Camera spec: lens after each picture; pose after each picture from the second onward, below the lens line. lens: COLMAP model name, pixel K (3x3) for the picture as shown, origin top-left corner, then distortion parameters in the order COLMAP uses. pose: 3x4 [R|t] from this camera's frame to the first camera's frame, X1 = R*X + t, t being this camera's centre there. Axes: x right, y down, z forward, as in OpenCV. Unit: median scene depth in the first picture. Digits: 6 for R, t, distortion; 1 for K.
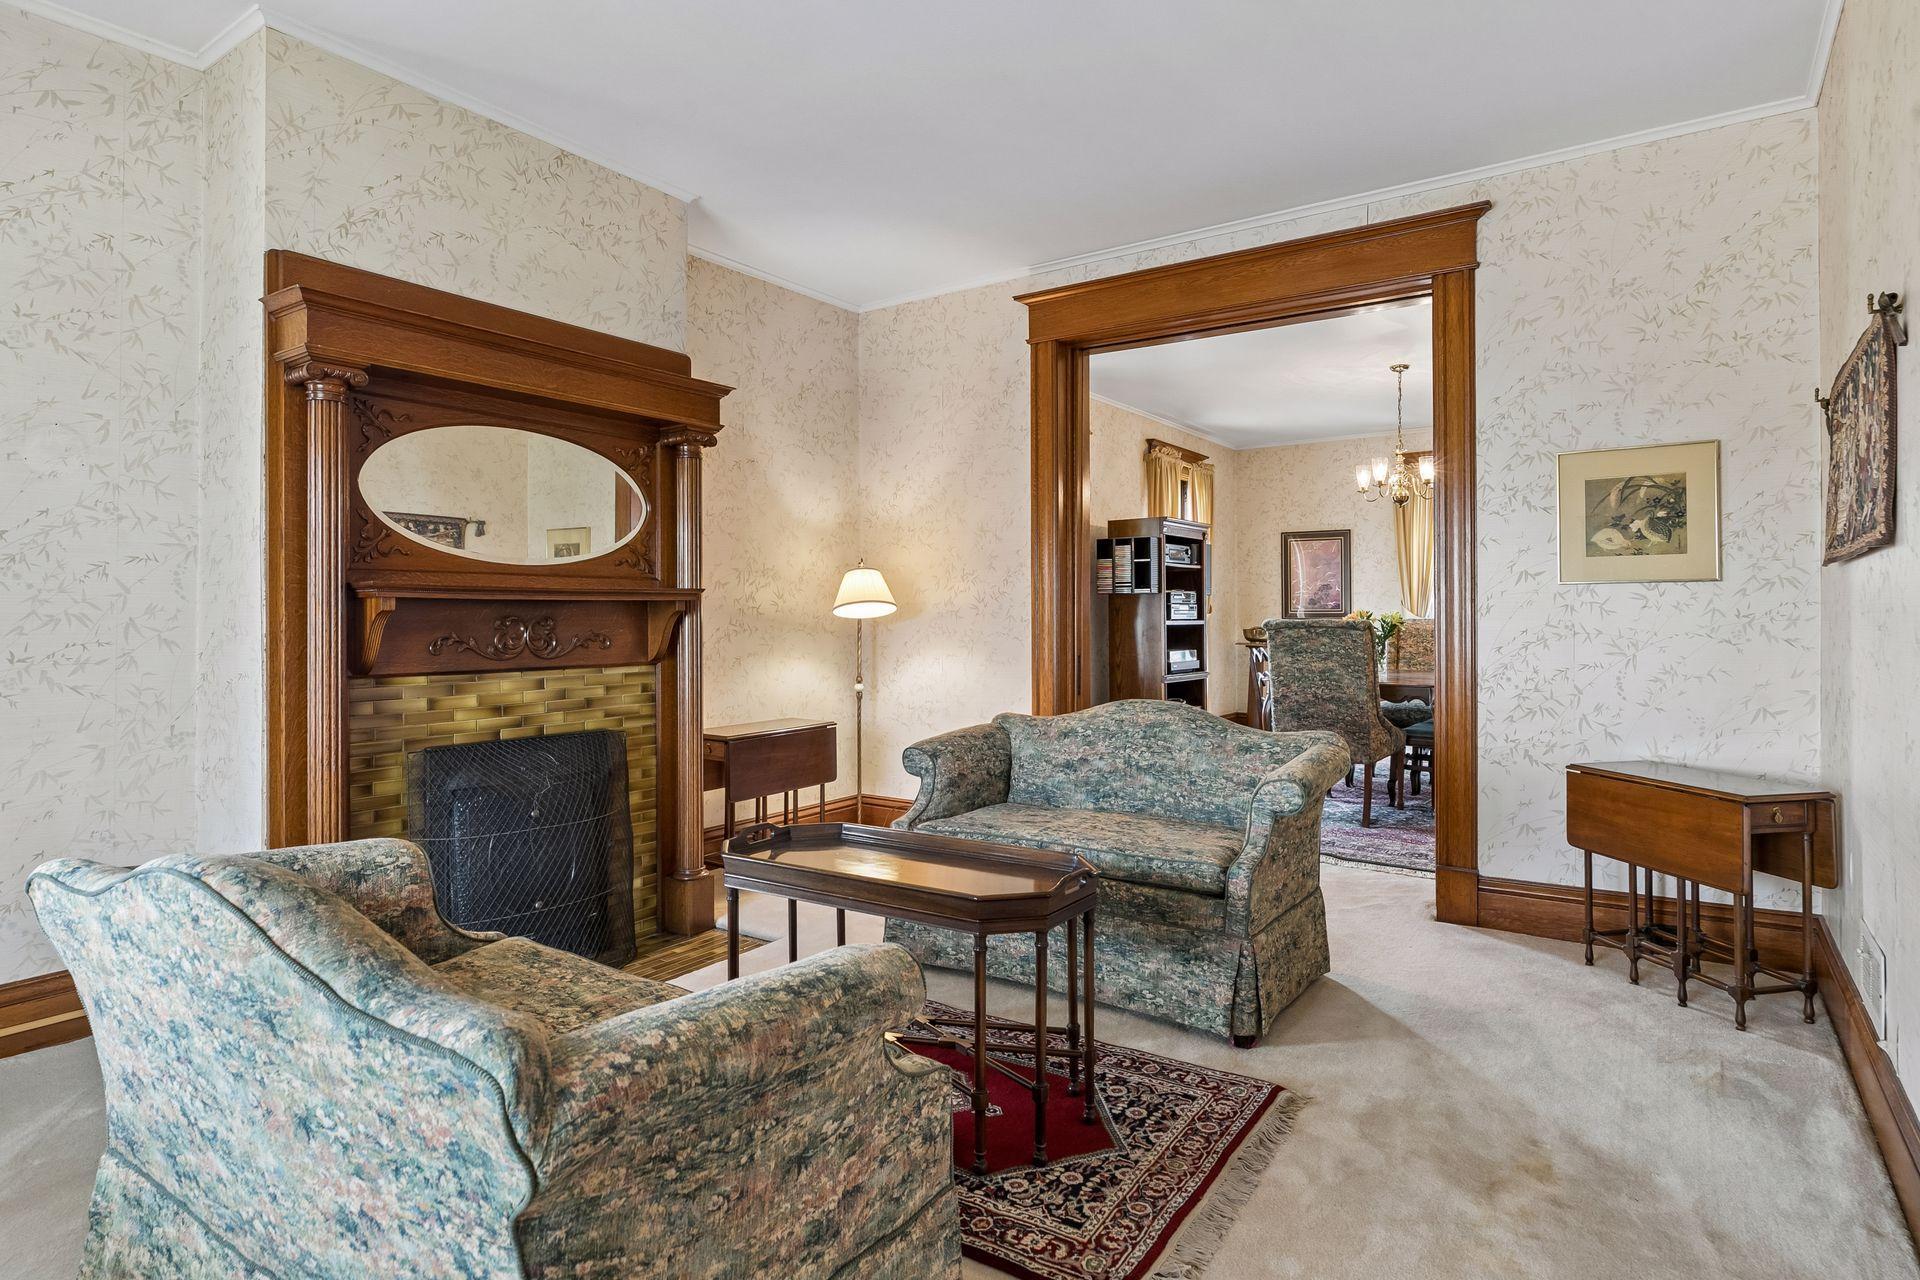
lens RADIAL K [[1032.4, 0, 986.3], [0, 1032.4, 611.1], [0, 0, 1]] dist [0.003156, -0.000572]
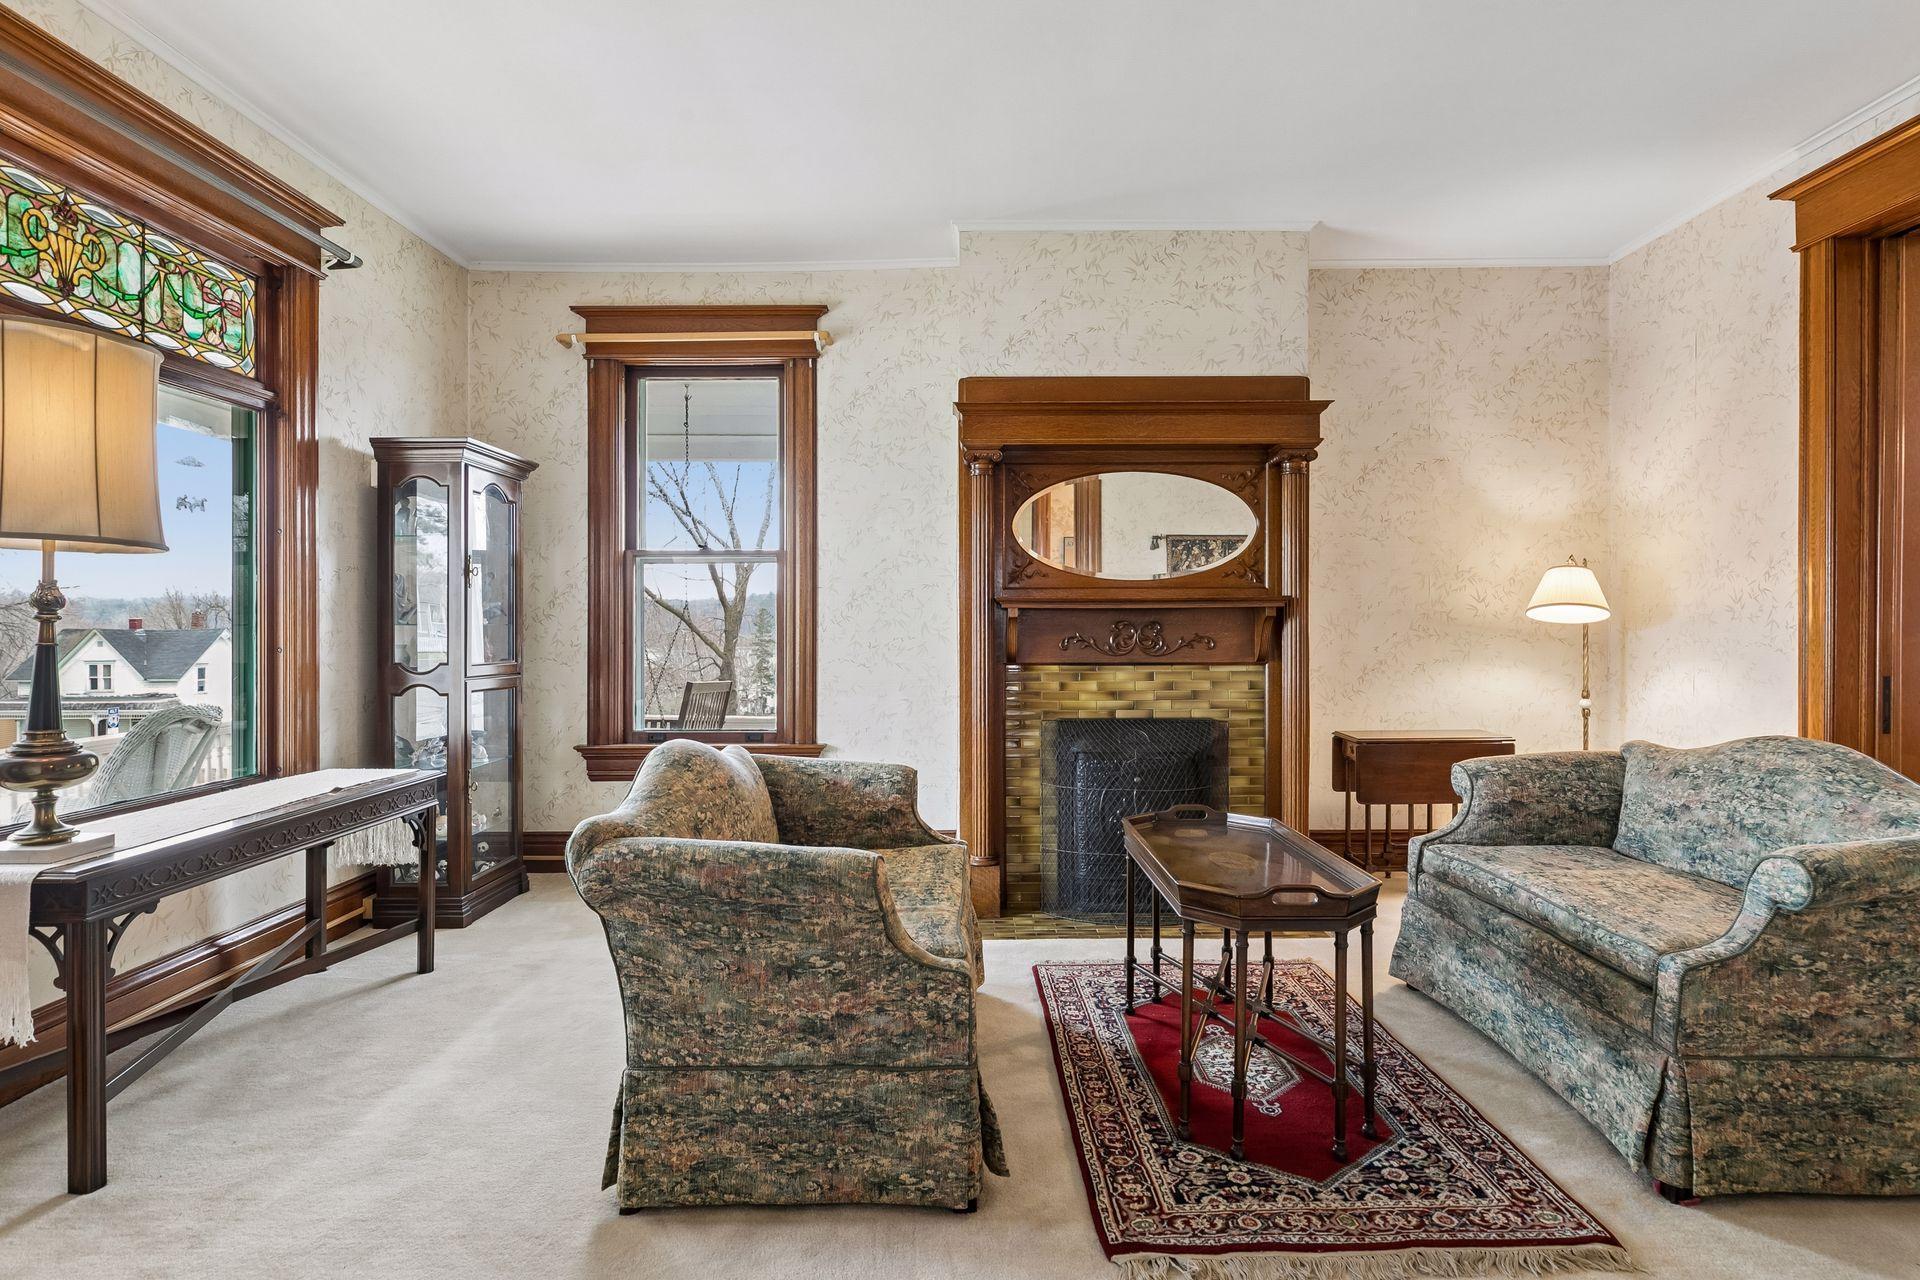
lens RADIAL K [[1032.4, 0, 971.2], [0, 1032.4, 631.3], [0, 0, 1]] dist [0.003156, -0.000572]
pose [[0.556411, 0.007060, -0.830877, 0.496095], [0.004603, 0.999922, 0.011578, 0.001797], [0.830894, -0.010267, 0.556336, 0.145615]]
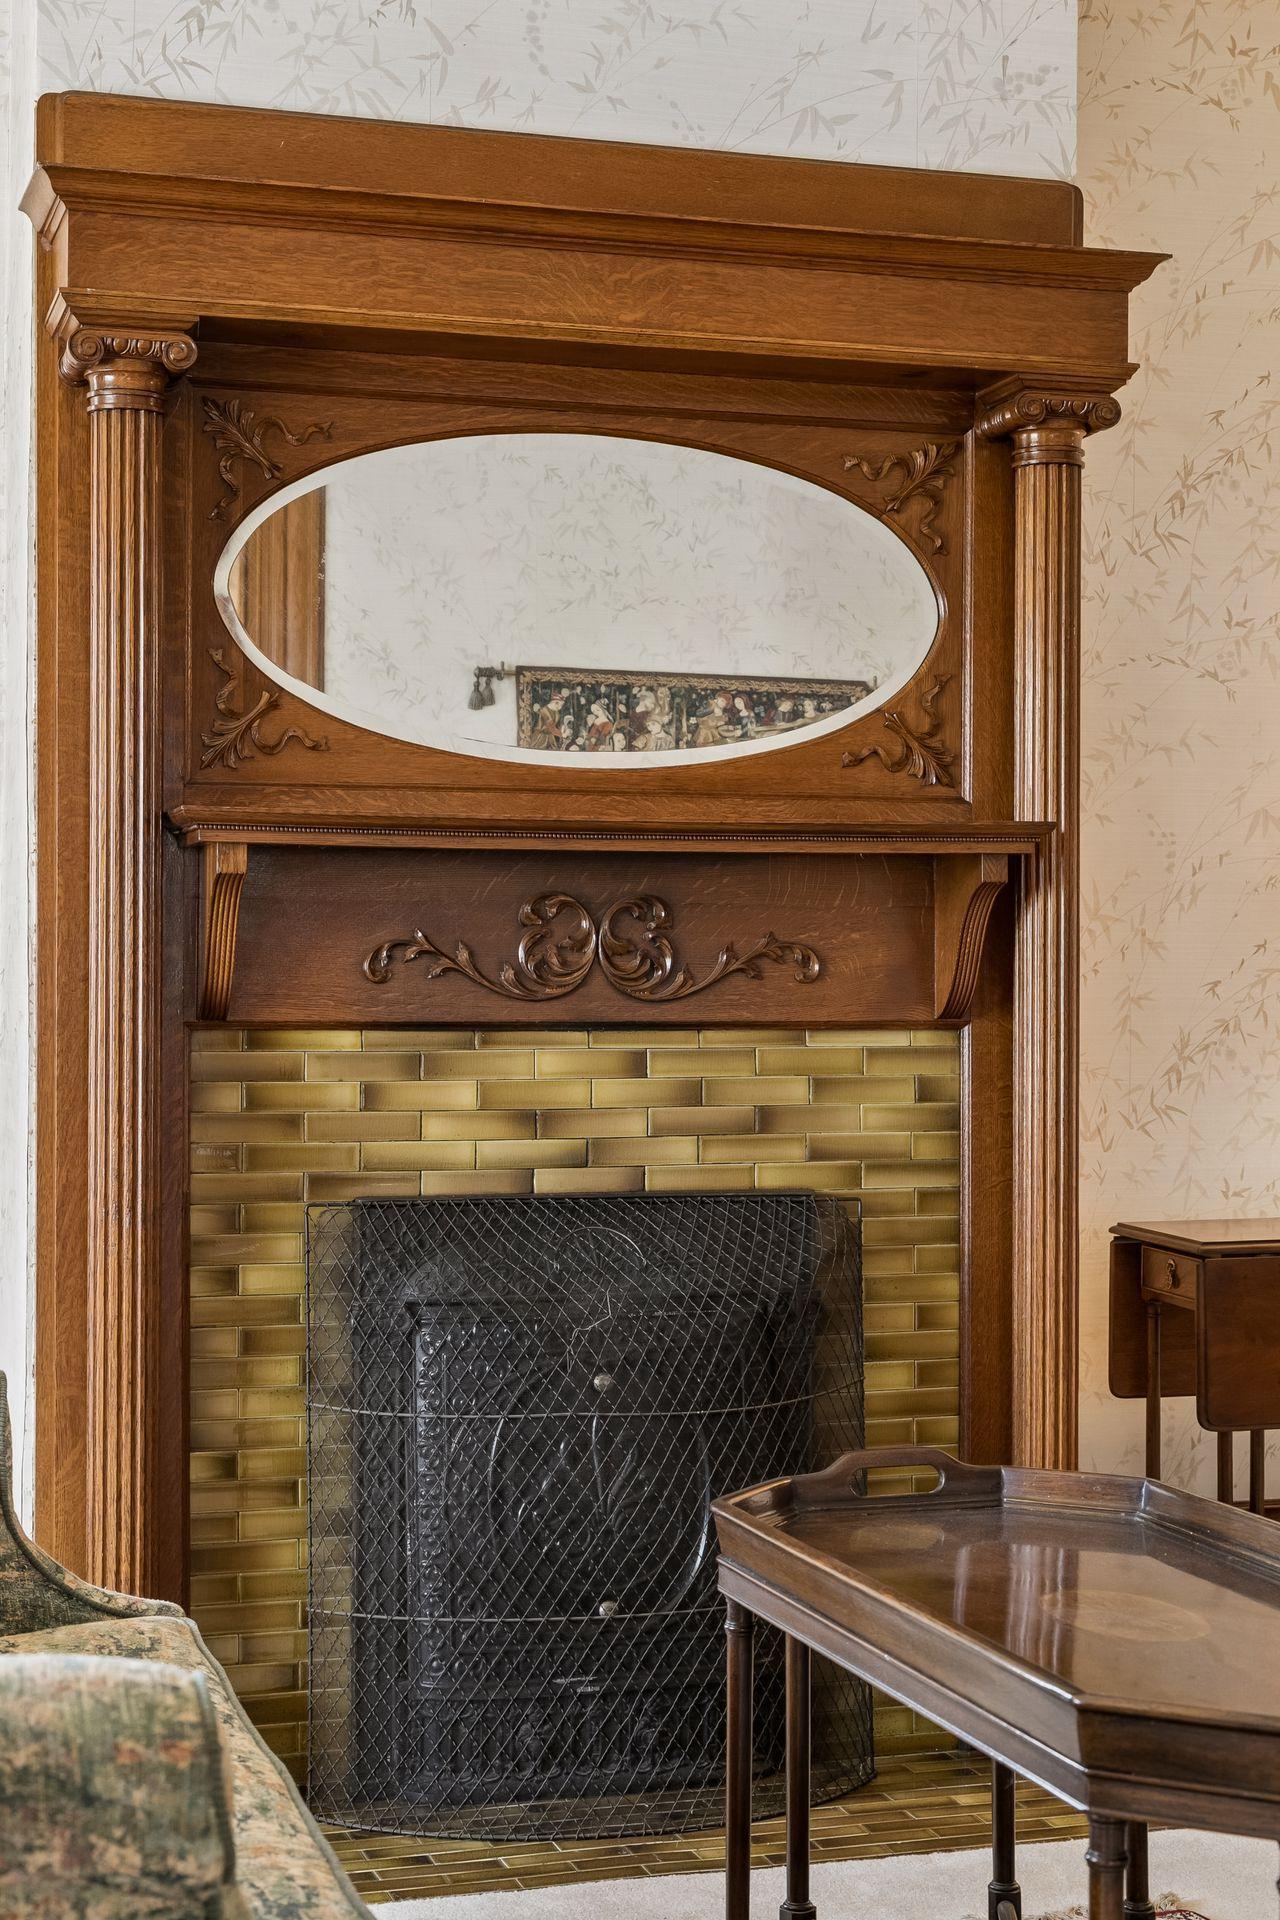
lens RADIAL K [[2943.5, 0, 652.8], [0, 2943.5, 972.6], [0, 0, 1]] dist [0.035941, 0.000000]
pose [[0.777997, 0.009110, -0.628202, 0.307019], [-0.003883, 0.999945, 0.009693, 0.025198], [0.628256, -0.005102, 0.777990, 0.120028]]
